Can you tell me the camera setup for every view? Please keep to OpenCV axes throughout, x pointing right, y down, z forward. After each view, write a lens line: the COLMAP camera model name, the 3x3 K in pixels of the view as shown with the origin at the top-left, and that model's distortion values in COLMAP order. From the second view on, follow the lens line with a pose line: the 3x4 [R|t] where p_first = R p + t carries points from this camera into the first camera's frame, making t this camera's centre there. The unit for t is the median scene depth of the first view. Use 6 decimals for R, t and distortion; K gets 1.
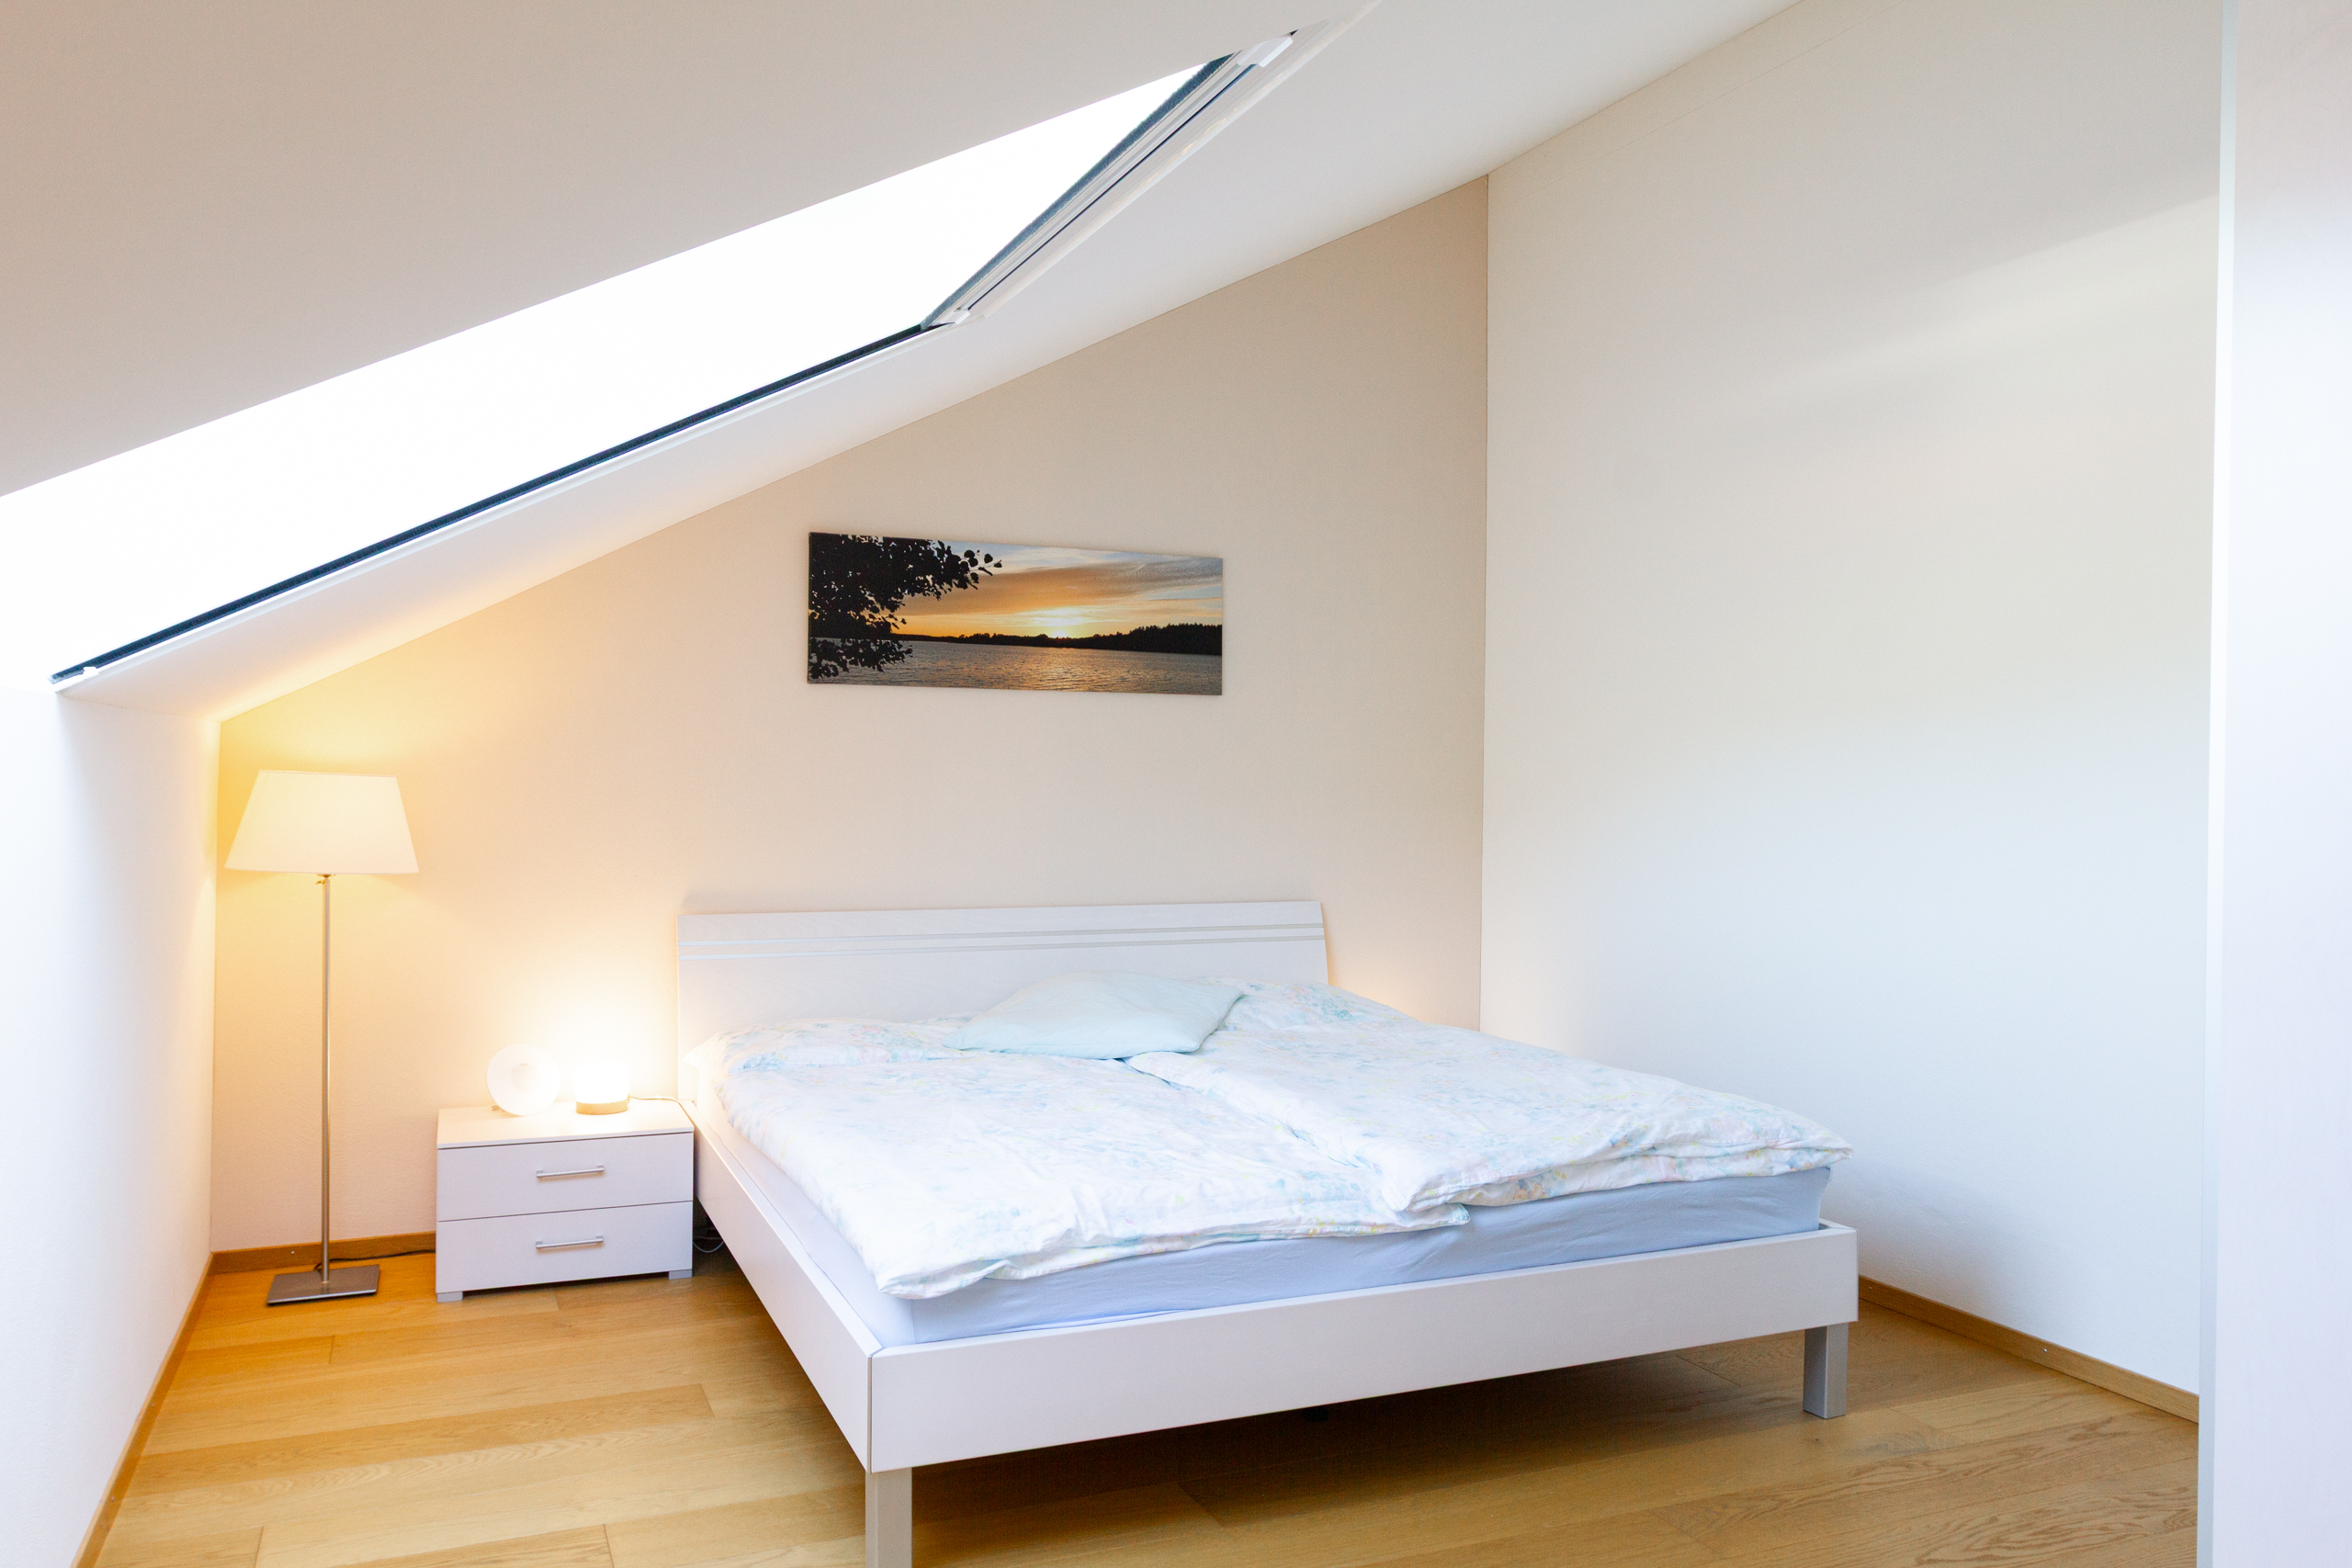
lens RADIAL K [[1703.0, 0, 1190.3], [0, 1703.0, 780.1], [0, 0, 1]] dist [0.006468, 0.002846]
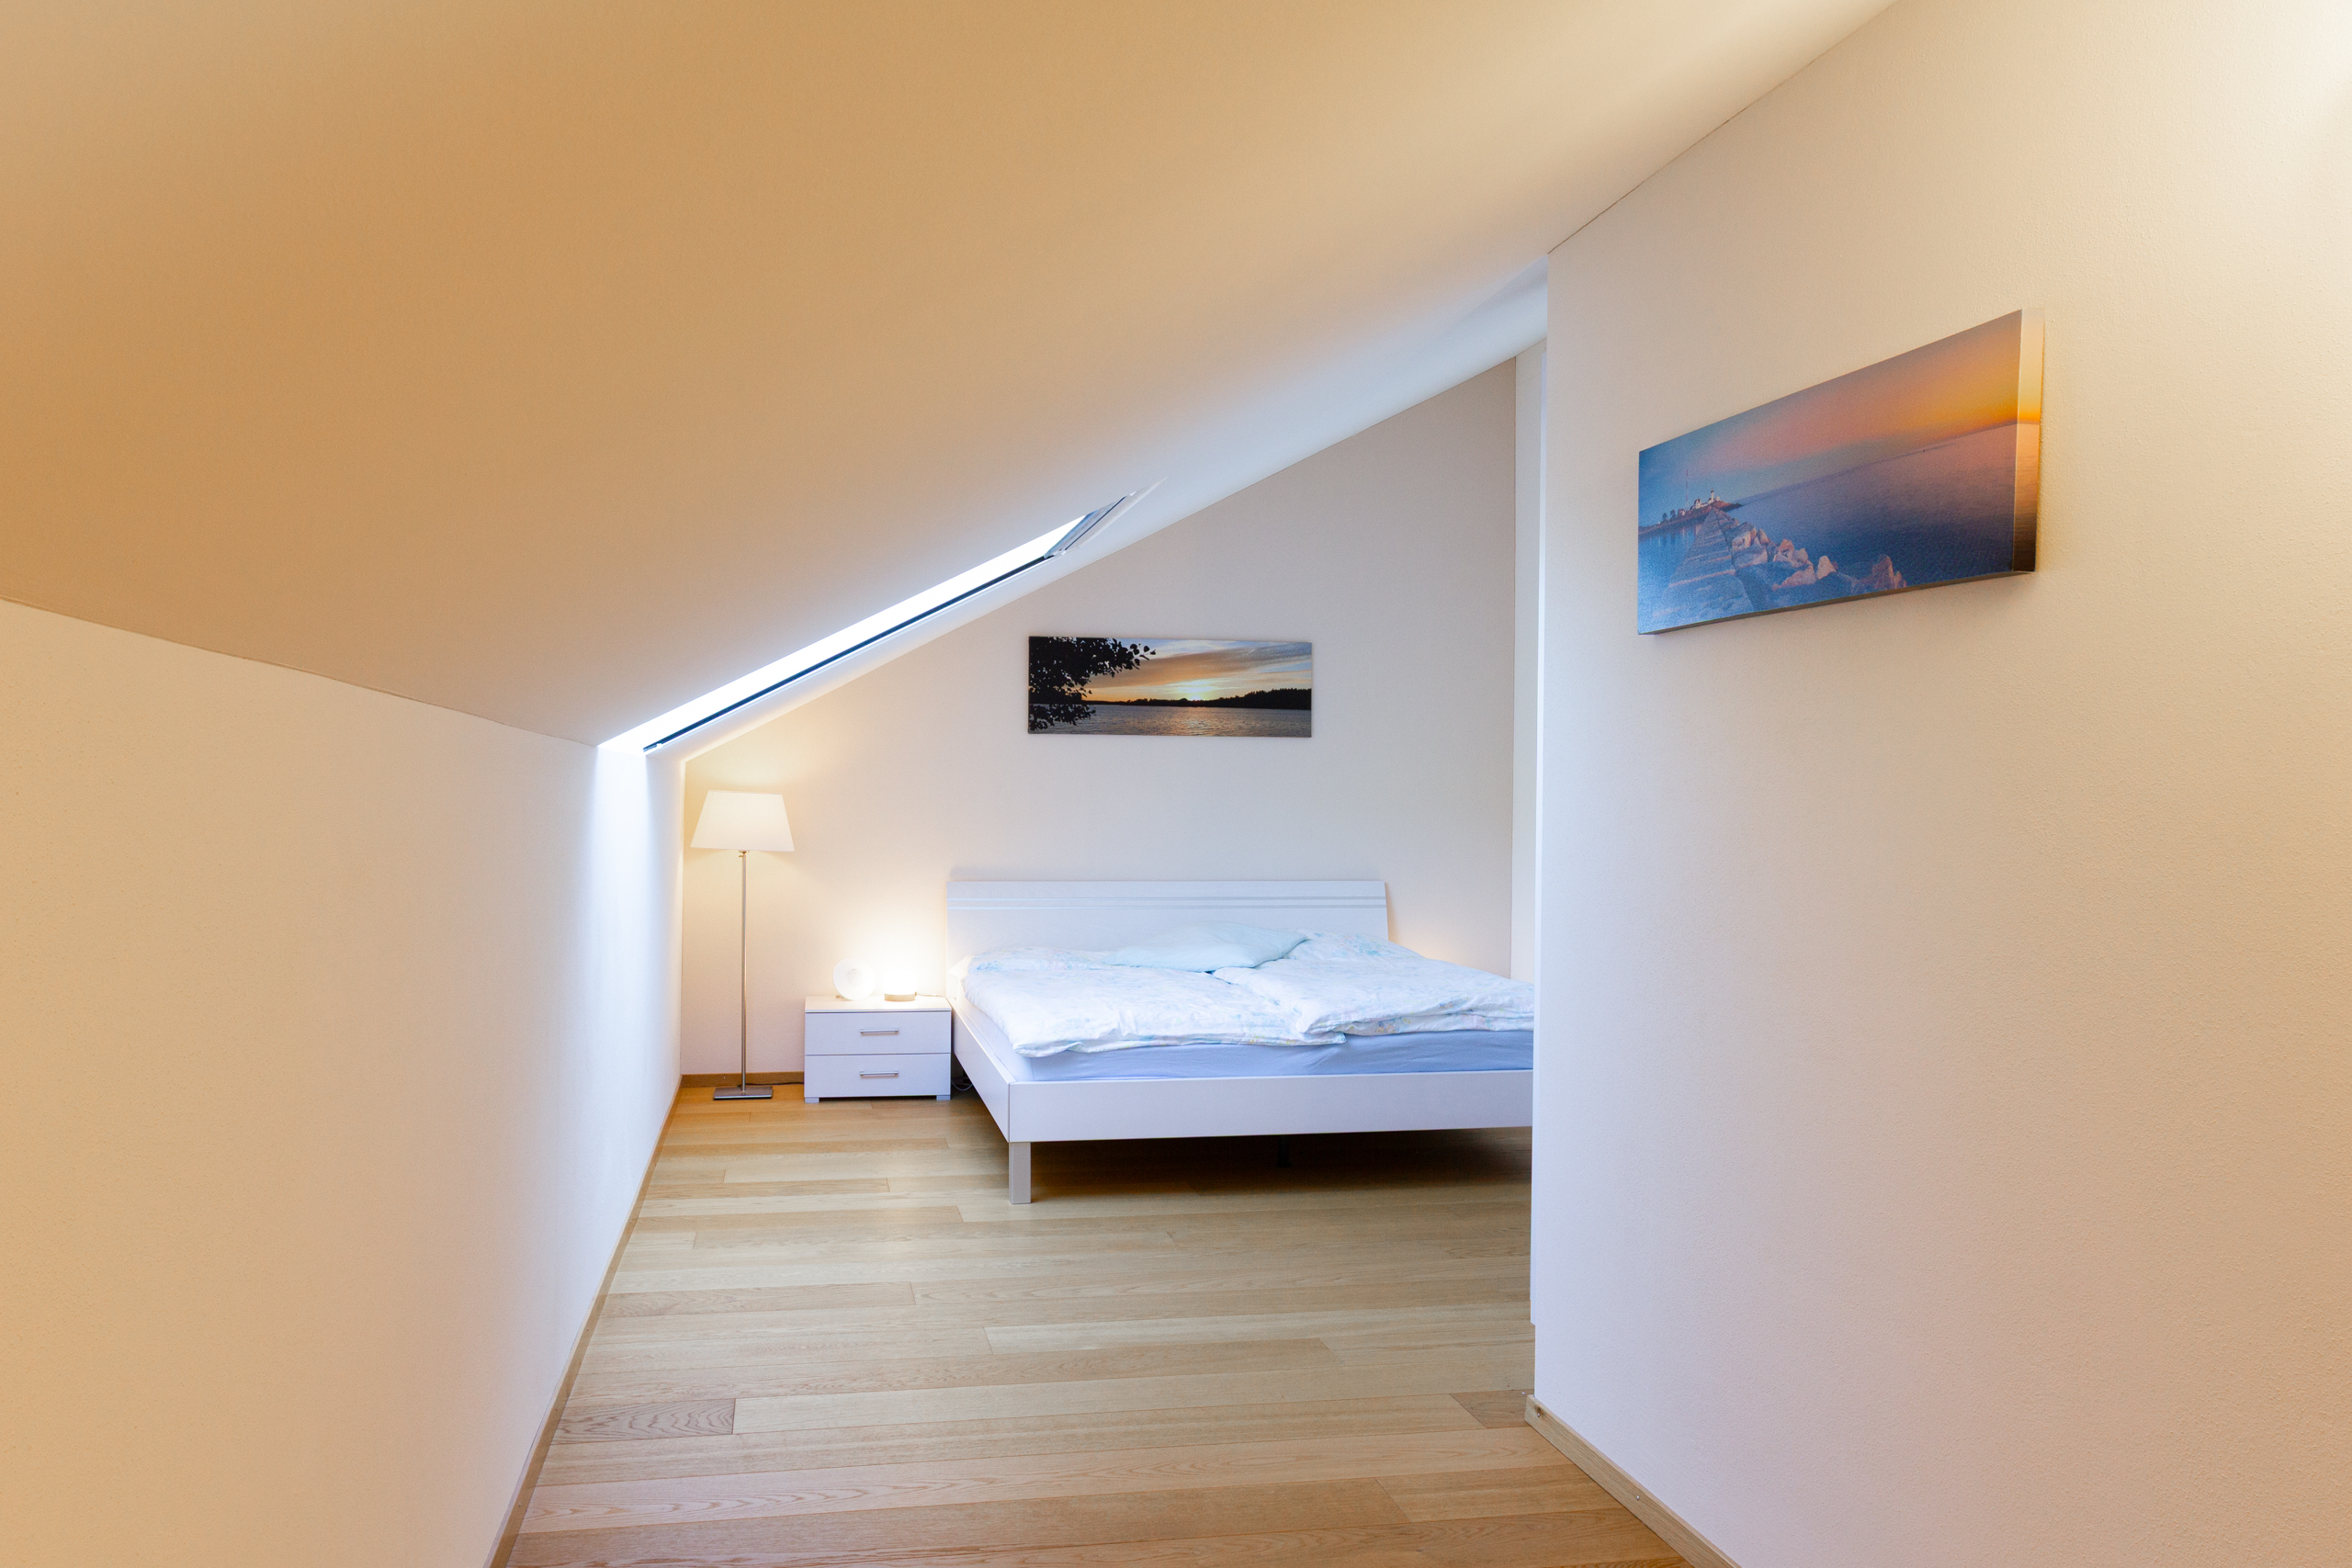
lens RADIAL K [[1703.0, 0, 1165.9], [0, 1703.0, 792.5], [0, 0, 1]] dist [0.006468, 0.002846]
pose [[0.979141, -0.001267, -0.203177, 0.247059], [0.000668, 0.999995, -0.003017, 0.001719], [0.203180, 0.002819, 0.979137, -0.570026]]
